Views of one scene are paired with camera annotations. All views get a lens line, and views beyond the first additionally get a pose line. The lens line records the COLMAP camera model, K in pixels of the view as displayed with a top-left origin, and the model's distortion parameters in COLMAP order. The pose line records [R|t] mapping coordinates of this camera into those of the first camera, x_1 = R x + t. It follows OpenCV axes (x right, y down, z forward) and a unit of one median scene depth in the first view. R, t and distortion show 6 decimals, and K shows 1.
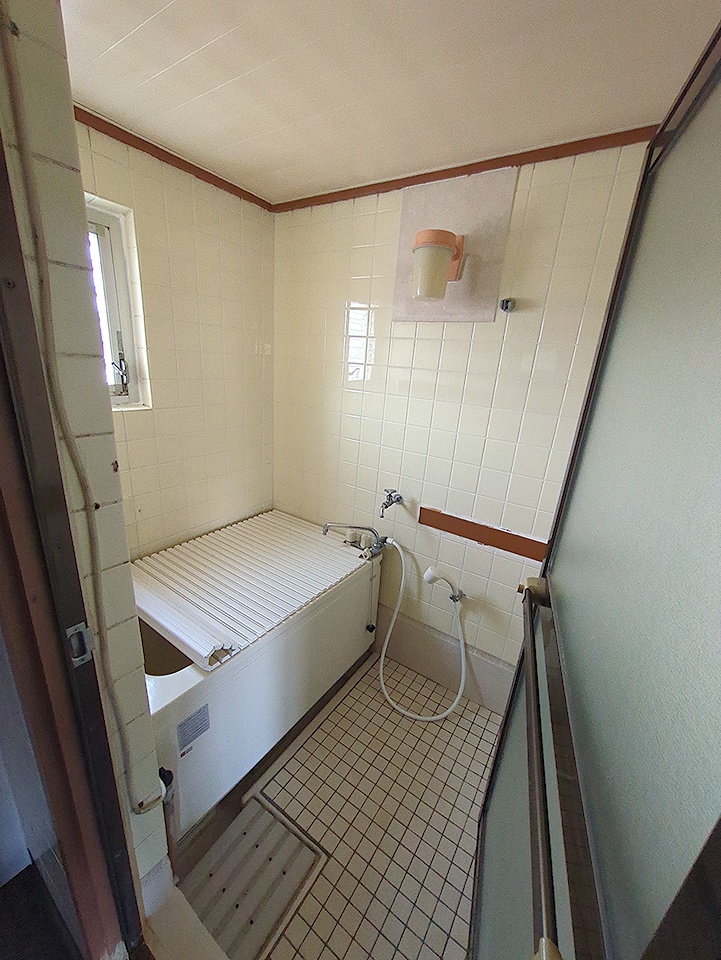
lens RADIAL K [[379.1, 0, 359.6], [0, 379.1, 482.4], [0, 0, 1]] dist [0.000505, 0.000926]
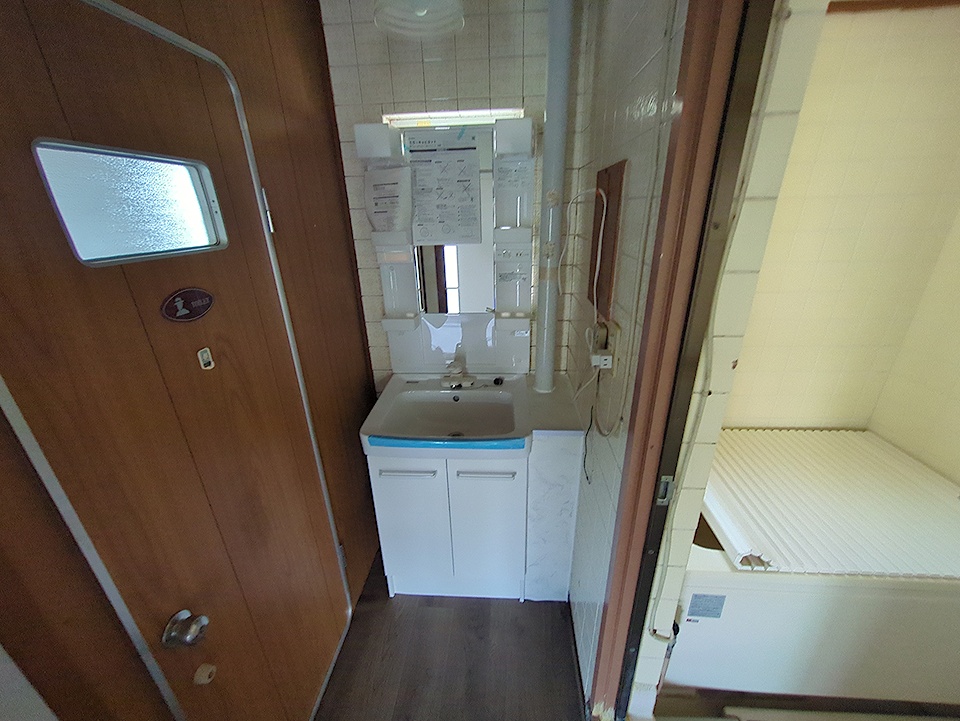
lens RADIAL K [[379.1, 0, 480.0], [0, 379.1, 360.5], [0, 0, 1]] dist [0.000505, 0.000926]
pose [[0.504419, 0.241534, -0.828989, -0.048647], [-0.209970, 0.965572, 0.153567, -0.038302], [0.837541, 0.096601, 0.537767, -0.150265]]
